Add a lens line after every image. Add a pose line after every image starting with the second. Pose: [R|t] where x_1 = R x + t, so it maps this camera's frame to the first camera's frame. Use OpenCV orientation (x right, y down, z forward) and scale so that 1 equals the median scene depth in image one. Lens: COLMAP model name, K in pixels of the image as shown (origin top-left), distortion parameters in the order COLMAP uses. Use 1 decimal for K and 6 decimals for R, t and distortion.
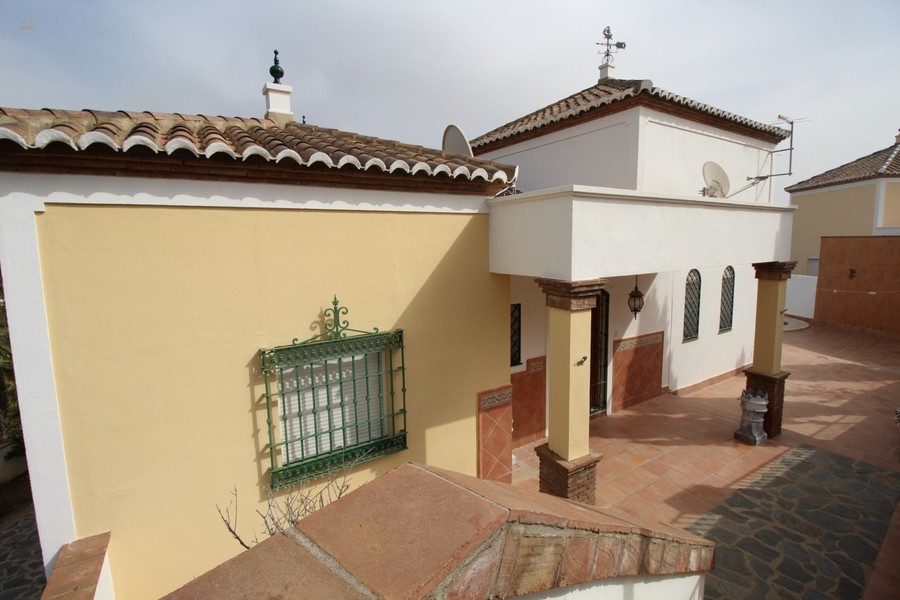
lens RADIAL K [[420.0, 0, 449.9], [0, 420.0, 289.5], [0, 0, 1]] dist [-0.002160, -0.000984]
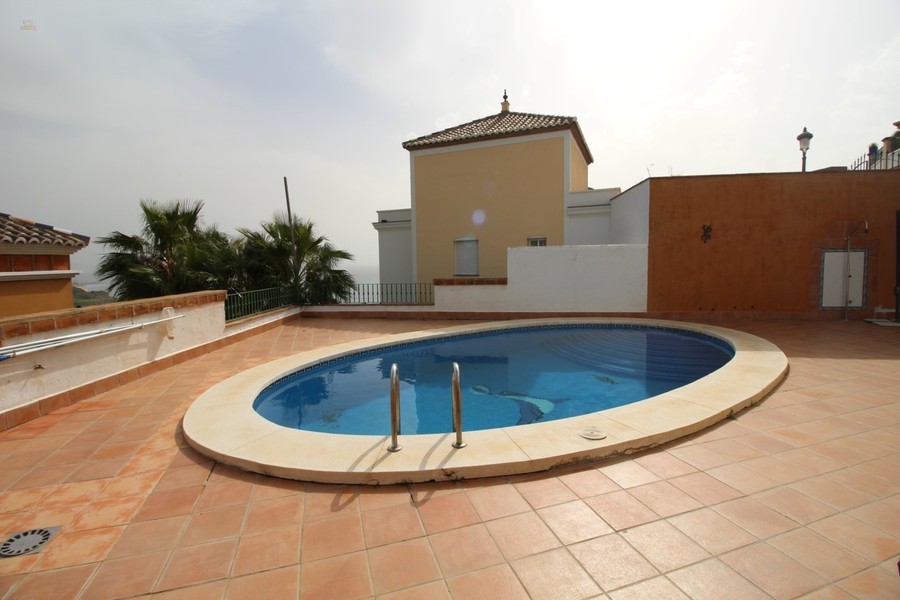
lens RADIAL K [[420.0, 0, 449.9], [0, 420.0, 289.5], [0, 0, 1]] dist [-0.002160, -0.000984]
pose [[0.247834, -0.052275, 0.967391, 0.219203], [0.121800, 0.992301, 0.022417, -0.013435], [-0.961116, 0.112273, 0.252293, 1.231533]]
